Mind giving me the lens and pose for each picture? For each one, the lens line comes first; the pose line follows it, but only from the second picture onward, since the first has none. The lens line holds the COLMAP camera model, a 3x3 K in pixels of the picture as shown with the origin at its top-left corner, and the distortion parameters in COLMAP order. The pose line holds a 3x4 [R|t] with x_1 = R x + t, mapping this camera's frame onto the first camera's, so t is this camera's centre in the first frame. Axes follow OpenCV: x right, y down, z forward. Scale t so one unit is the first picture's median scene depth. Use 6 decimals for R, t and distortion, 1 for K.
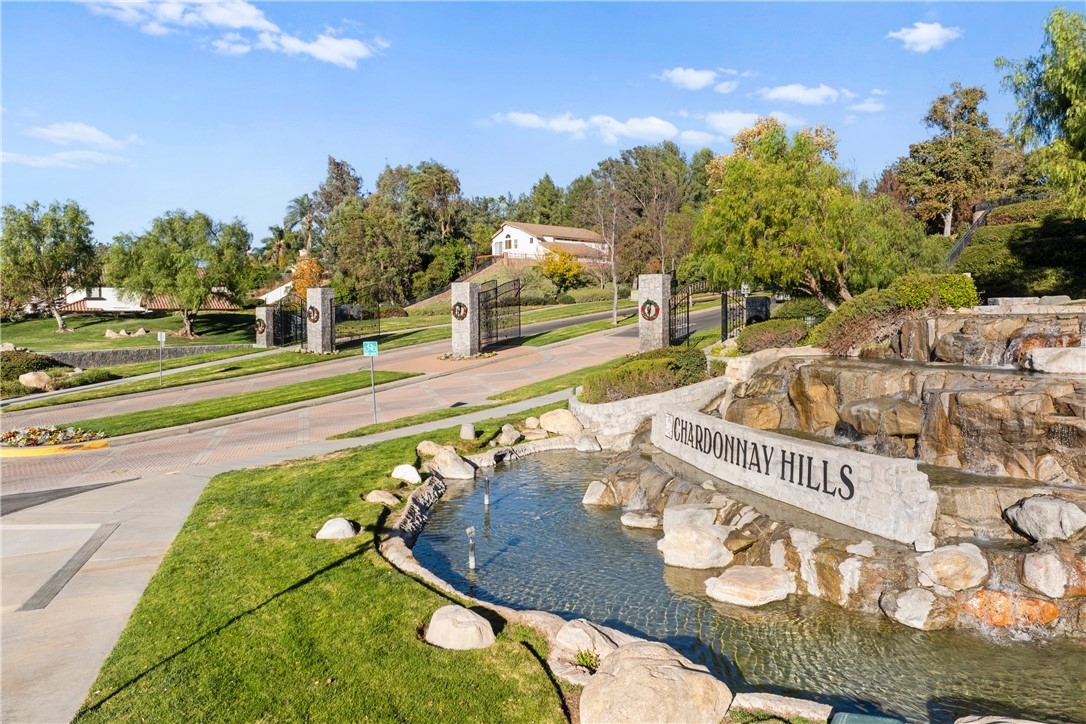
lens RADIAL K [[796.2, 0, 534.3], [0, 796.2, 354.8], [0, 0, 1]] dist [-0.036057, 0.010787]
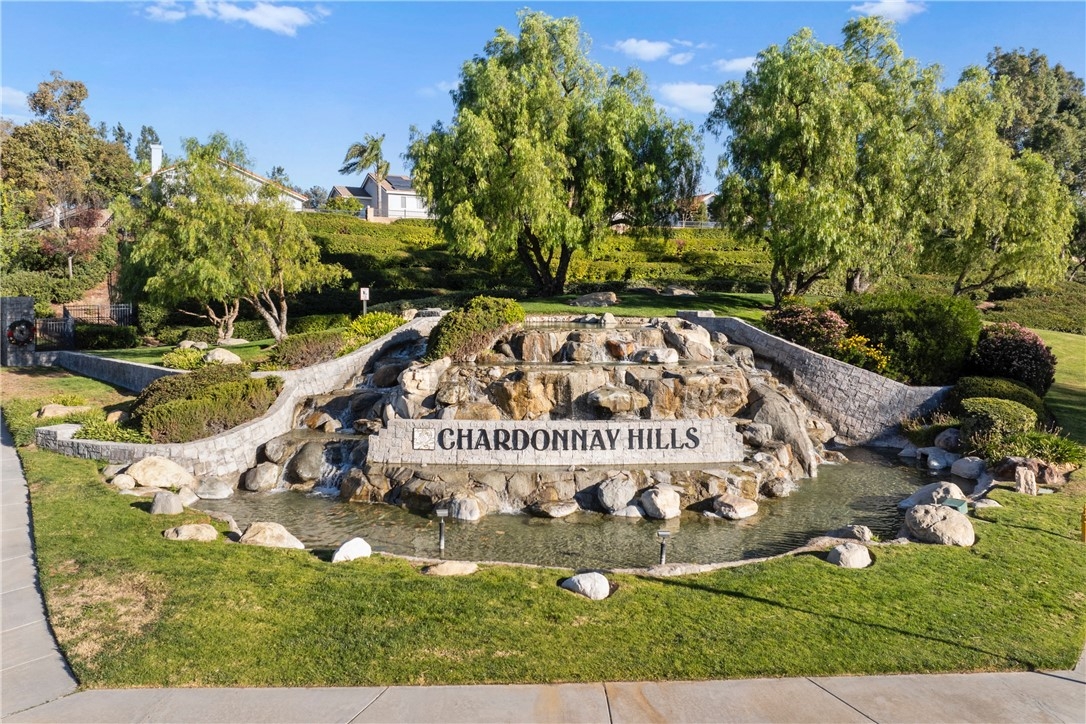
lens RADIAL K [[796.2, 0, 531.6], [0, 796.2, 364.4], [0, 0, 1]] dist [-0.036057, 0.010787]
pose [[0.219226, -0.076724, 0.972653, -1.027428], [0.041905, 0.996724, 0.069178, -0.097767], [-0.974774, 0.025593, 0.221723, 0.754484]]
